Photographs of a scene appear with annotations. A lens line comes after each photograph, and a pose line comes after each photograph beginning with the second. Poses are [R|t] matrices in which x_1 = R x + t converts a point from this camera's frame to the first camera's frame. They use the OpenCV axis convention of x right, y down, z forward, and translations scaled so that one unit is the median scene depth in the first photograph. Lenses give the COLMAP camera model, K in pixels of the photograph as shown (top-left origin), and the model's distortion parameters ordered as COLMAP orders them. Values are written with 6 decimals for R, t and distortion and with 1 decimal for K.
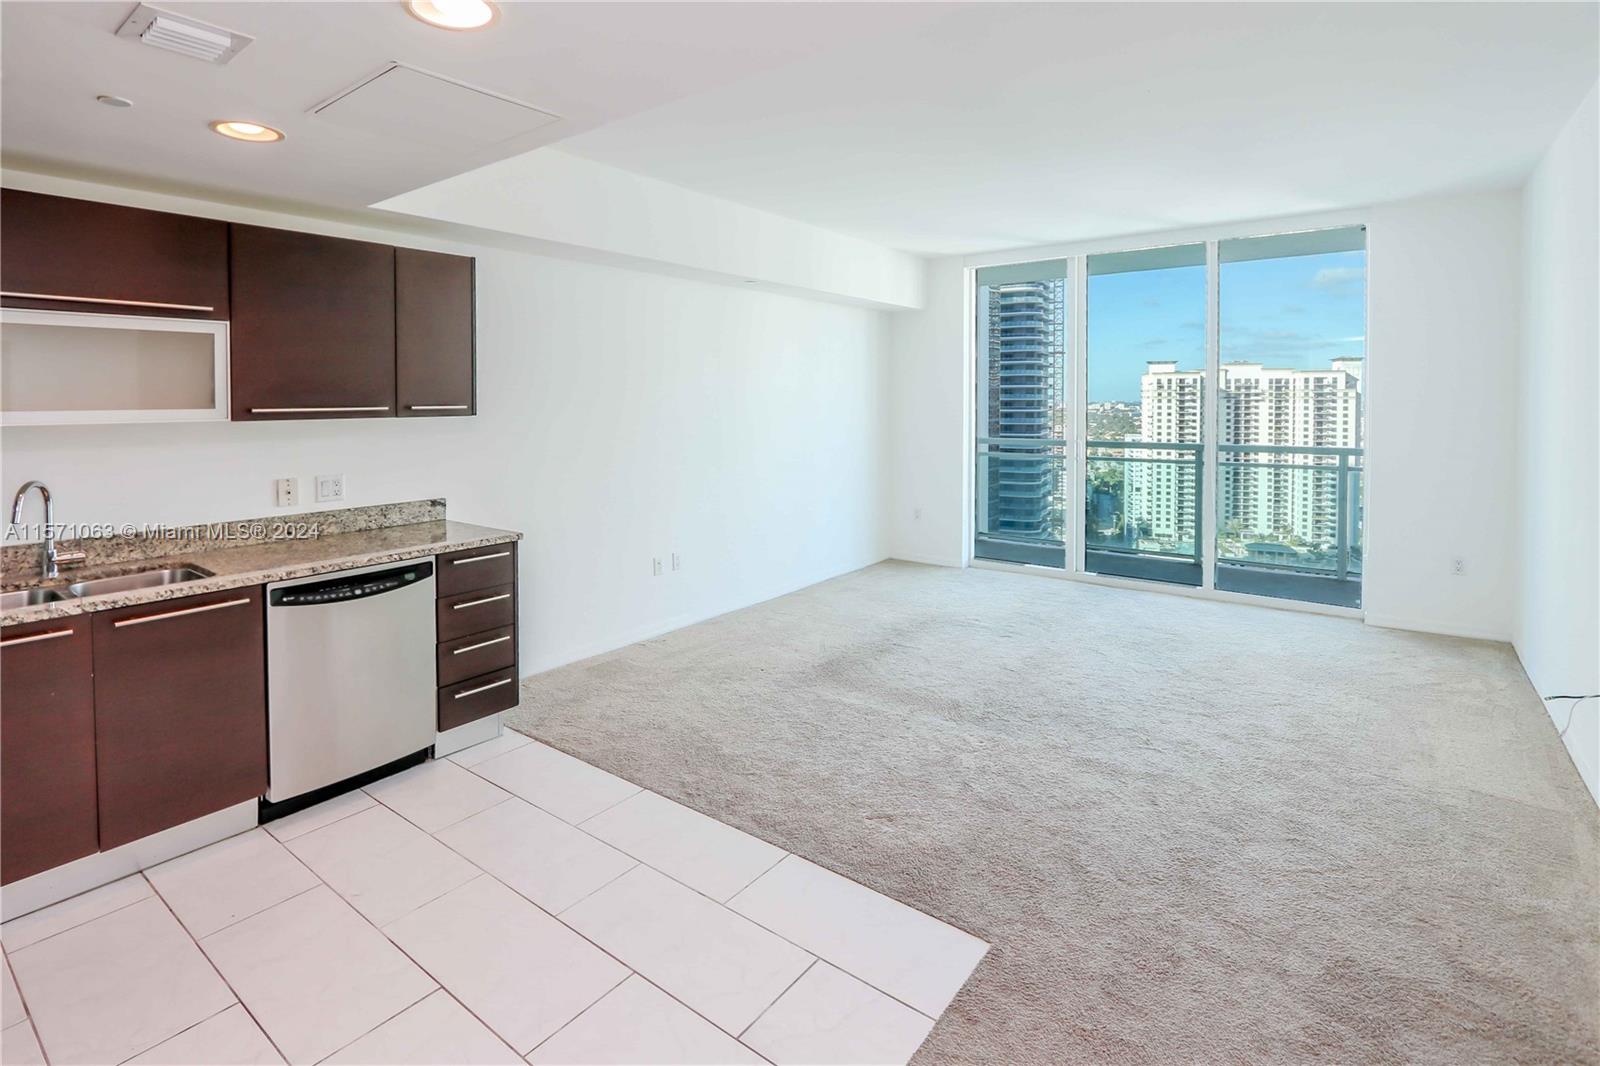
lens RADIAL K [[775.8, 0, 793.4], [0, 775.8, 413.8], [0, 0, 1]] dist [-0.013338, 0.001031]
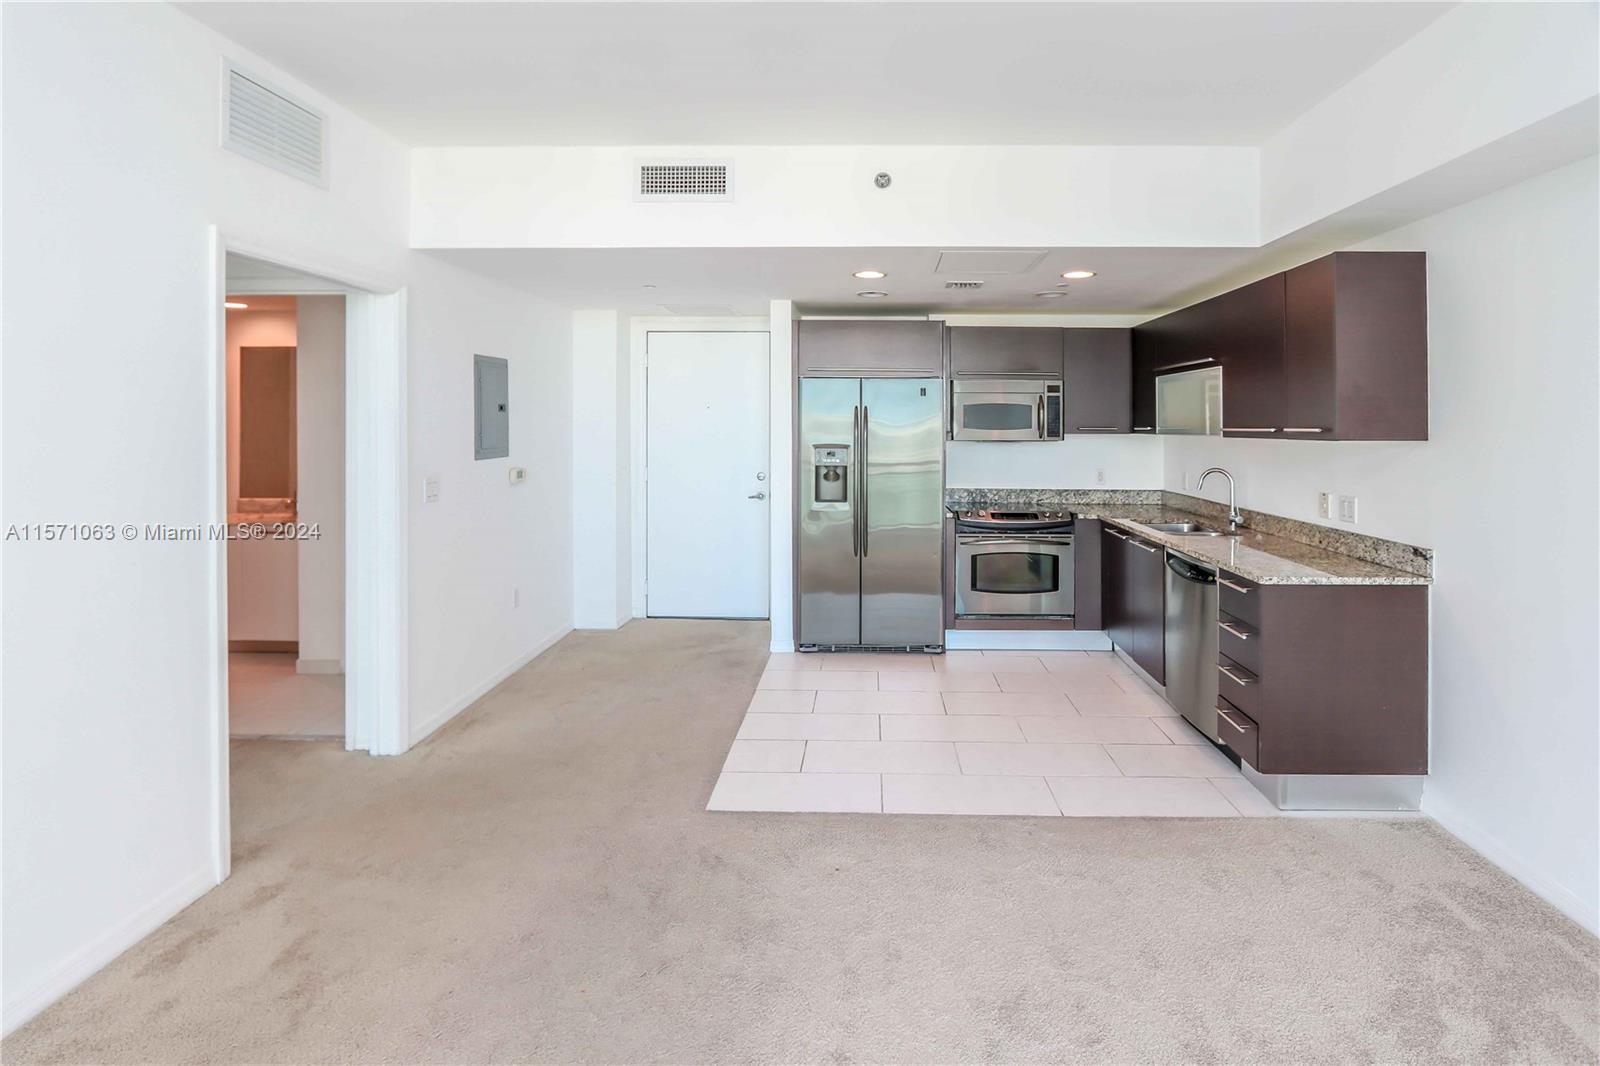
lens RADIAL K [[775.8, 0, 841.1], [0, 775.8, 425.2], [0, 0, 1]] dist [-0.013338, 0.001031]
pose [[-0.806393, 0.001461, -0.591378, 0.615535], [-0.016233, 0.999565, 0.024606, -0.033299], [0.591157, 0.029442, -0.806019, 1.598322]]
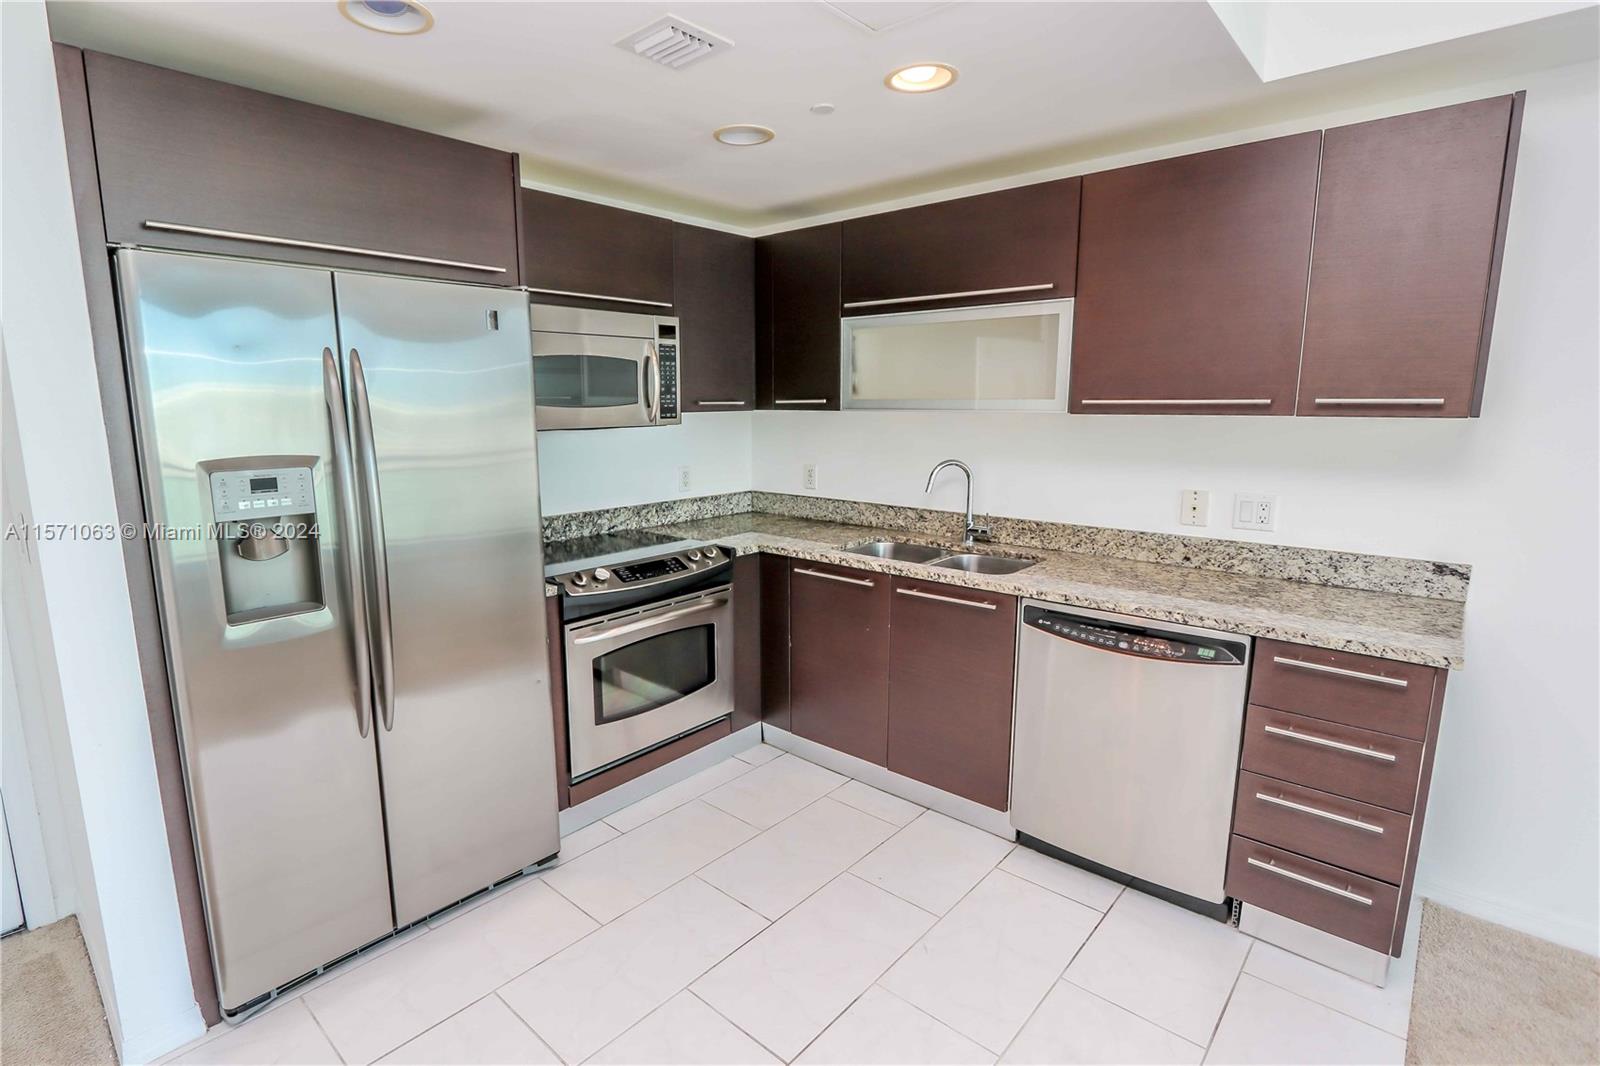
lens RADIAL K [[775.8, 0, 714.5], [0, 775.8, 545.0], [0, 0, 1]] dist [-0.013338, 0.001031]
pose [[-0.105782, 0.187847, -0.976485, 0.191918], [-0.018523, 0.981452, 0.190809, -0.003385], [0.994217, 0.038271, -0.100341, 0.635108]]
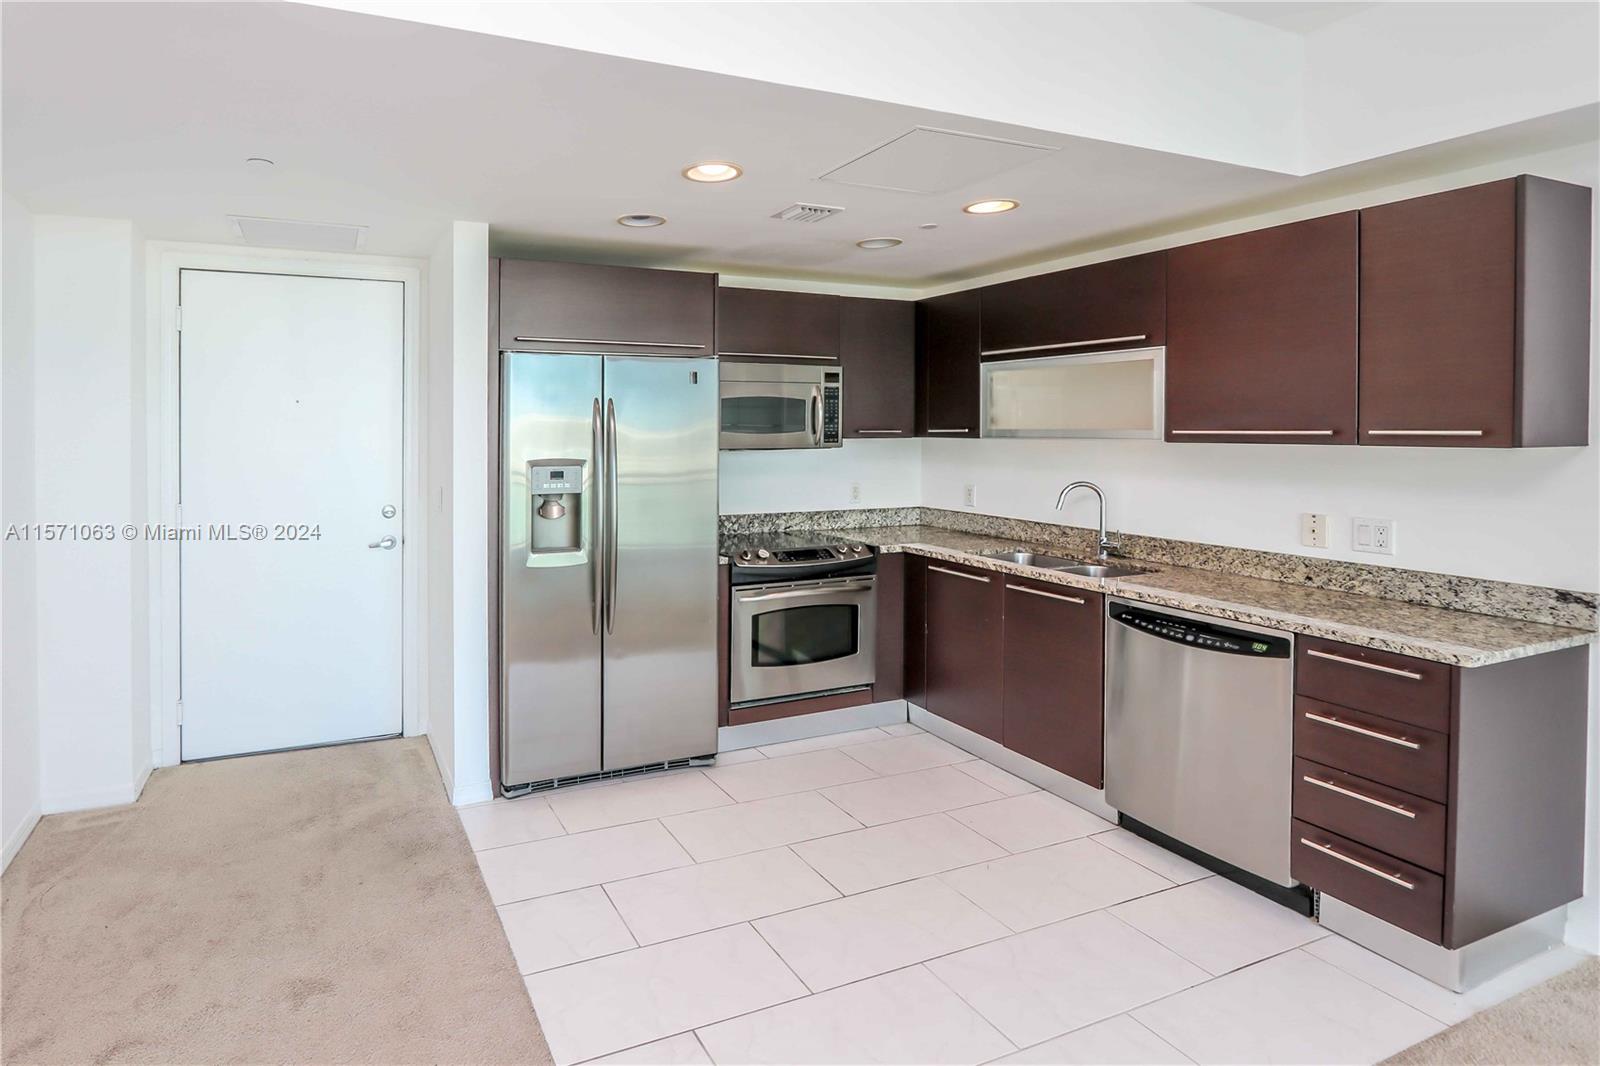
lens RADIAL K [[775.8, 0, 621.4], [0, 775.8, 433.0], [0, 0, 1]] dist [-0.013338, 0.001031]
pose [[-0.511897, 0.007774, -0.859012, 0.490765], [-0.018899, 0.999615, 0.020309, -0.008423], [0.858839, 0.026631, -0.511553, 0.835707]]
